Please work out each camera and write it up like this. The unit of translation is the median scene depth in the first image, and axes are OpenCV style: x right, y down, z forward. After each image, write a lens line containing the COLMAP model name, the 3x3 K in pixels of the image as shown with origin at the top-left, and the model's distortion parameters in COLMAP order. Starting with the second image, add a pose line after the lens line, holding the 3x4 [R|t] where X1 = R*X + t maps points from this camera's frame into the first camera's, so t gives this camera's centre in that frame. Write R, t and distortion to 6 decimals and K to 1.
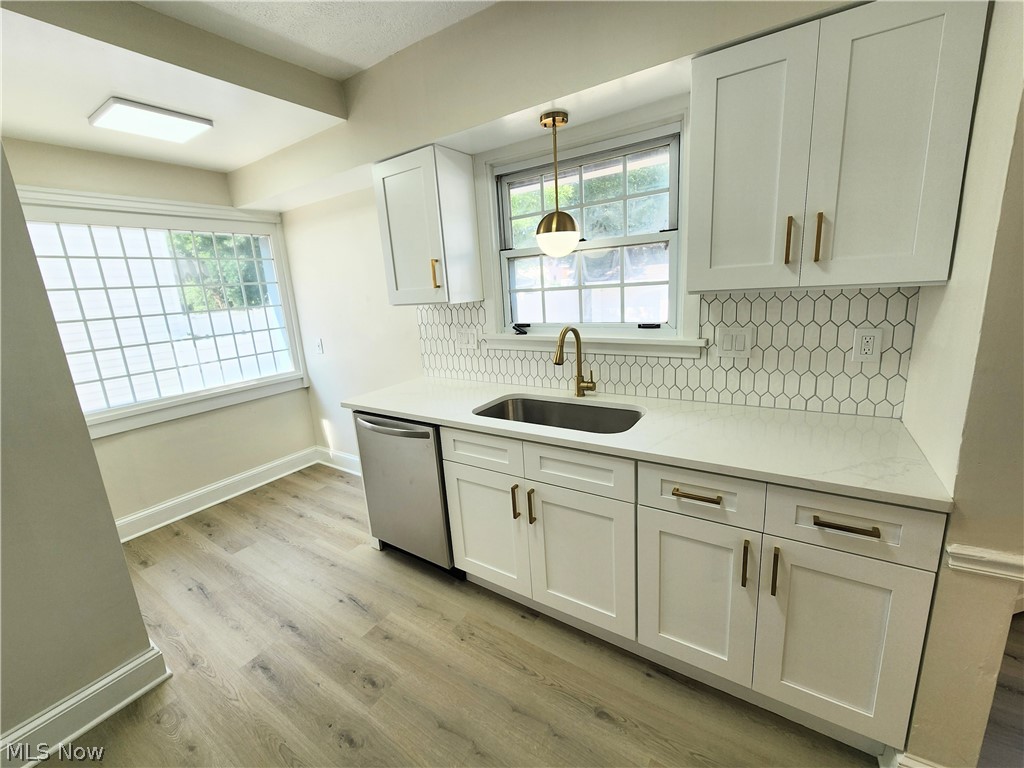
lens RADIAL K [[417.4, 0, 507.4], [0, 417.4, 383.1], [0, 0, 1]] dist [0.001234, -0.000410]
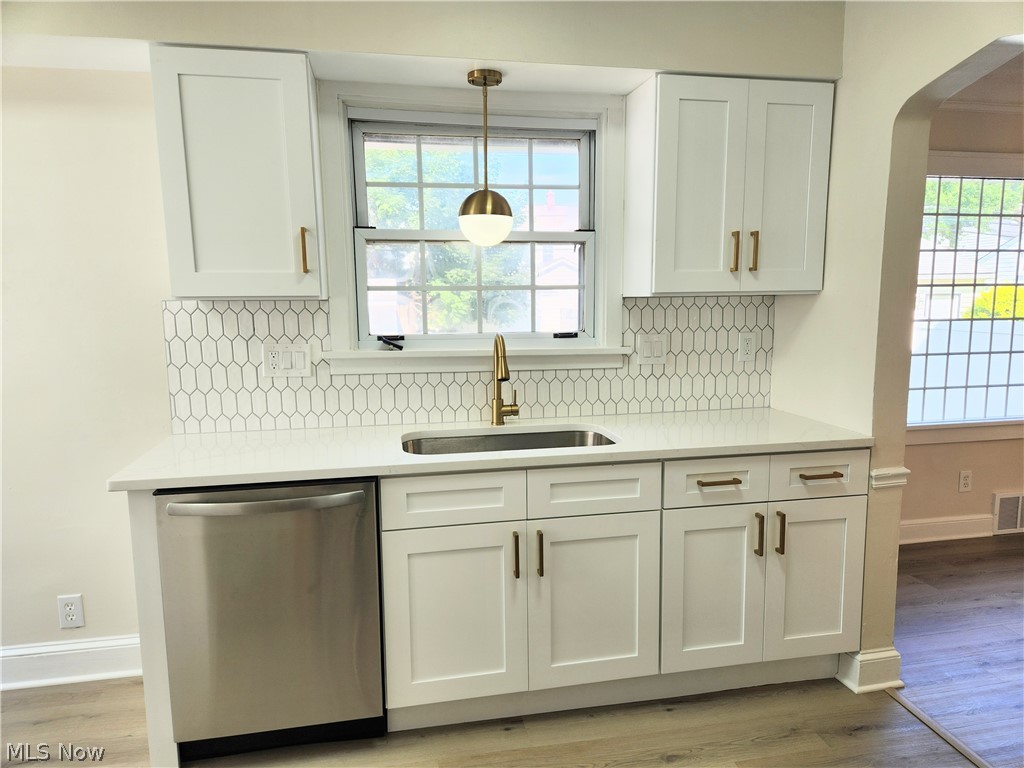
lens RADIAL K [[689.5, 0, 509.1], [0, 689.5, 410.4], [0, 0, 1]] dist [0.063263, -0.001902]
pose [[0.704903, -0.055536, 0.707126, -0.824671], [0.127404, 0.990630, -0.049202, 0.080504], [-0.697768, 0.124773, 0.705373, 0.085416]]
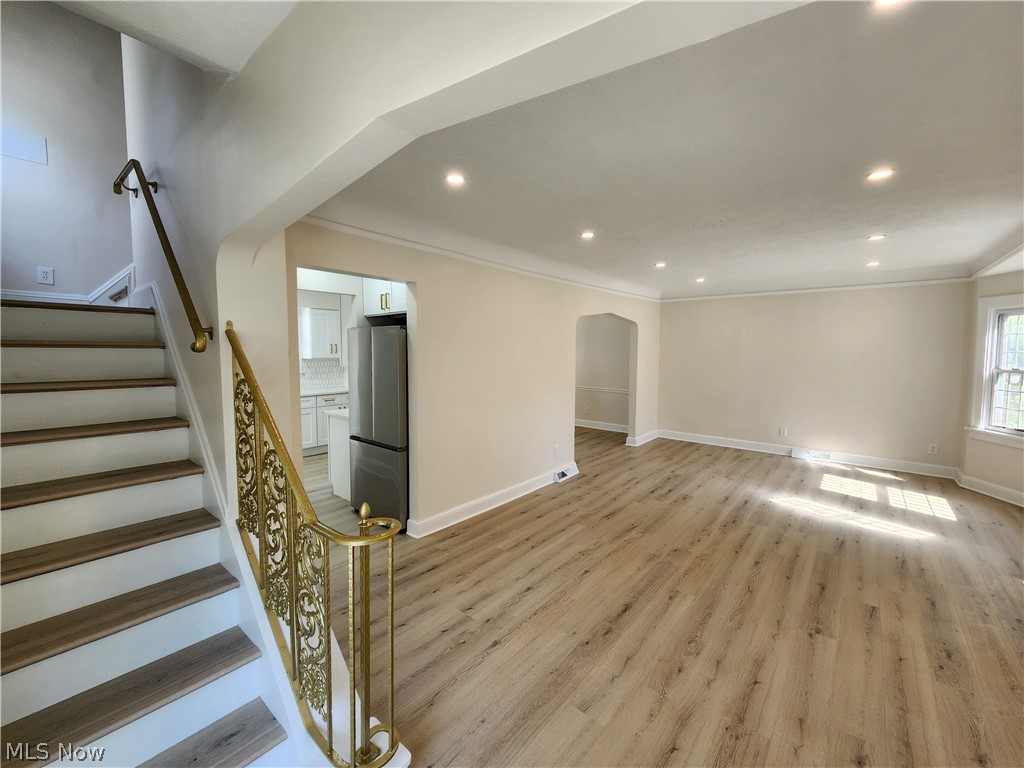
lens RADIAL K [[417.4, 0, 510.3], [0, 417.4, 378.5], [0, 0, 1]] dist [0.001234, -0.000410]
pose [[0.109105, 0.001145, 0.994030, -2.887344], [0.210893, 0.977208, -0.024273, 0.416447], [-0.971401, 0.212282, 0.106376, -1.100537]]
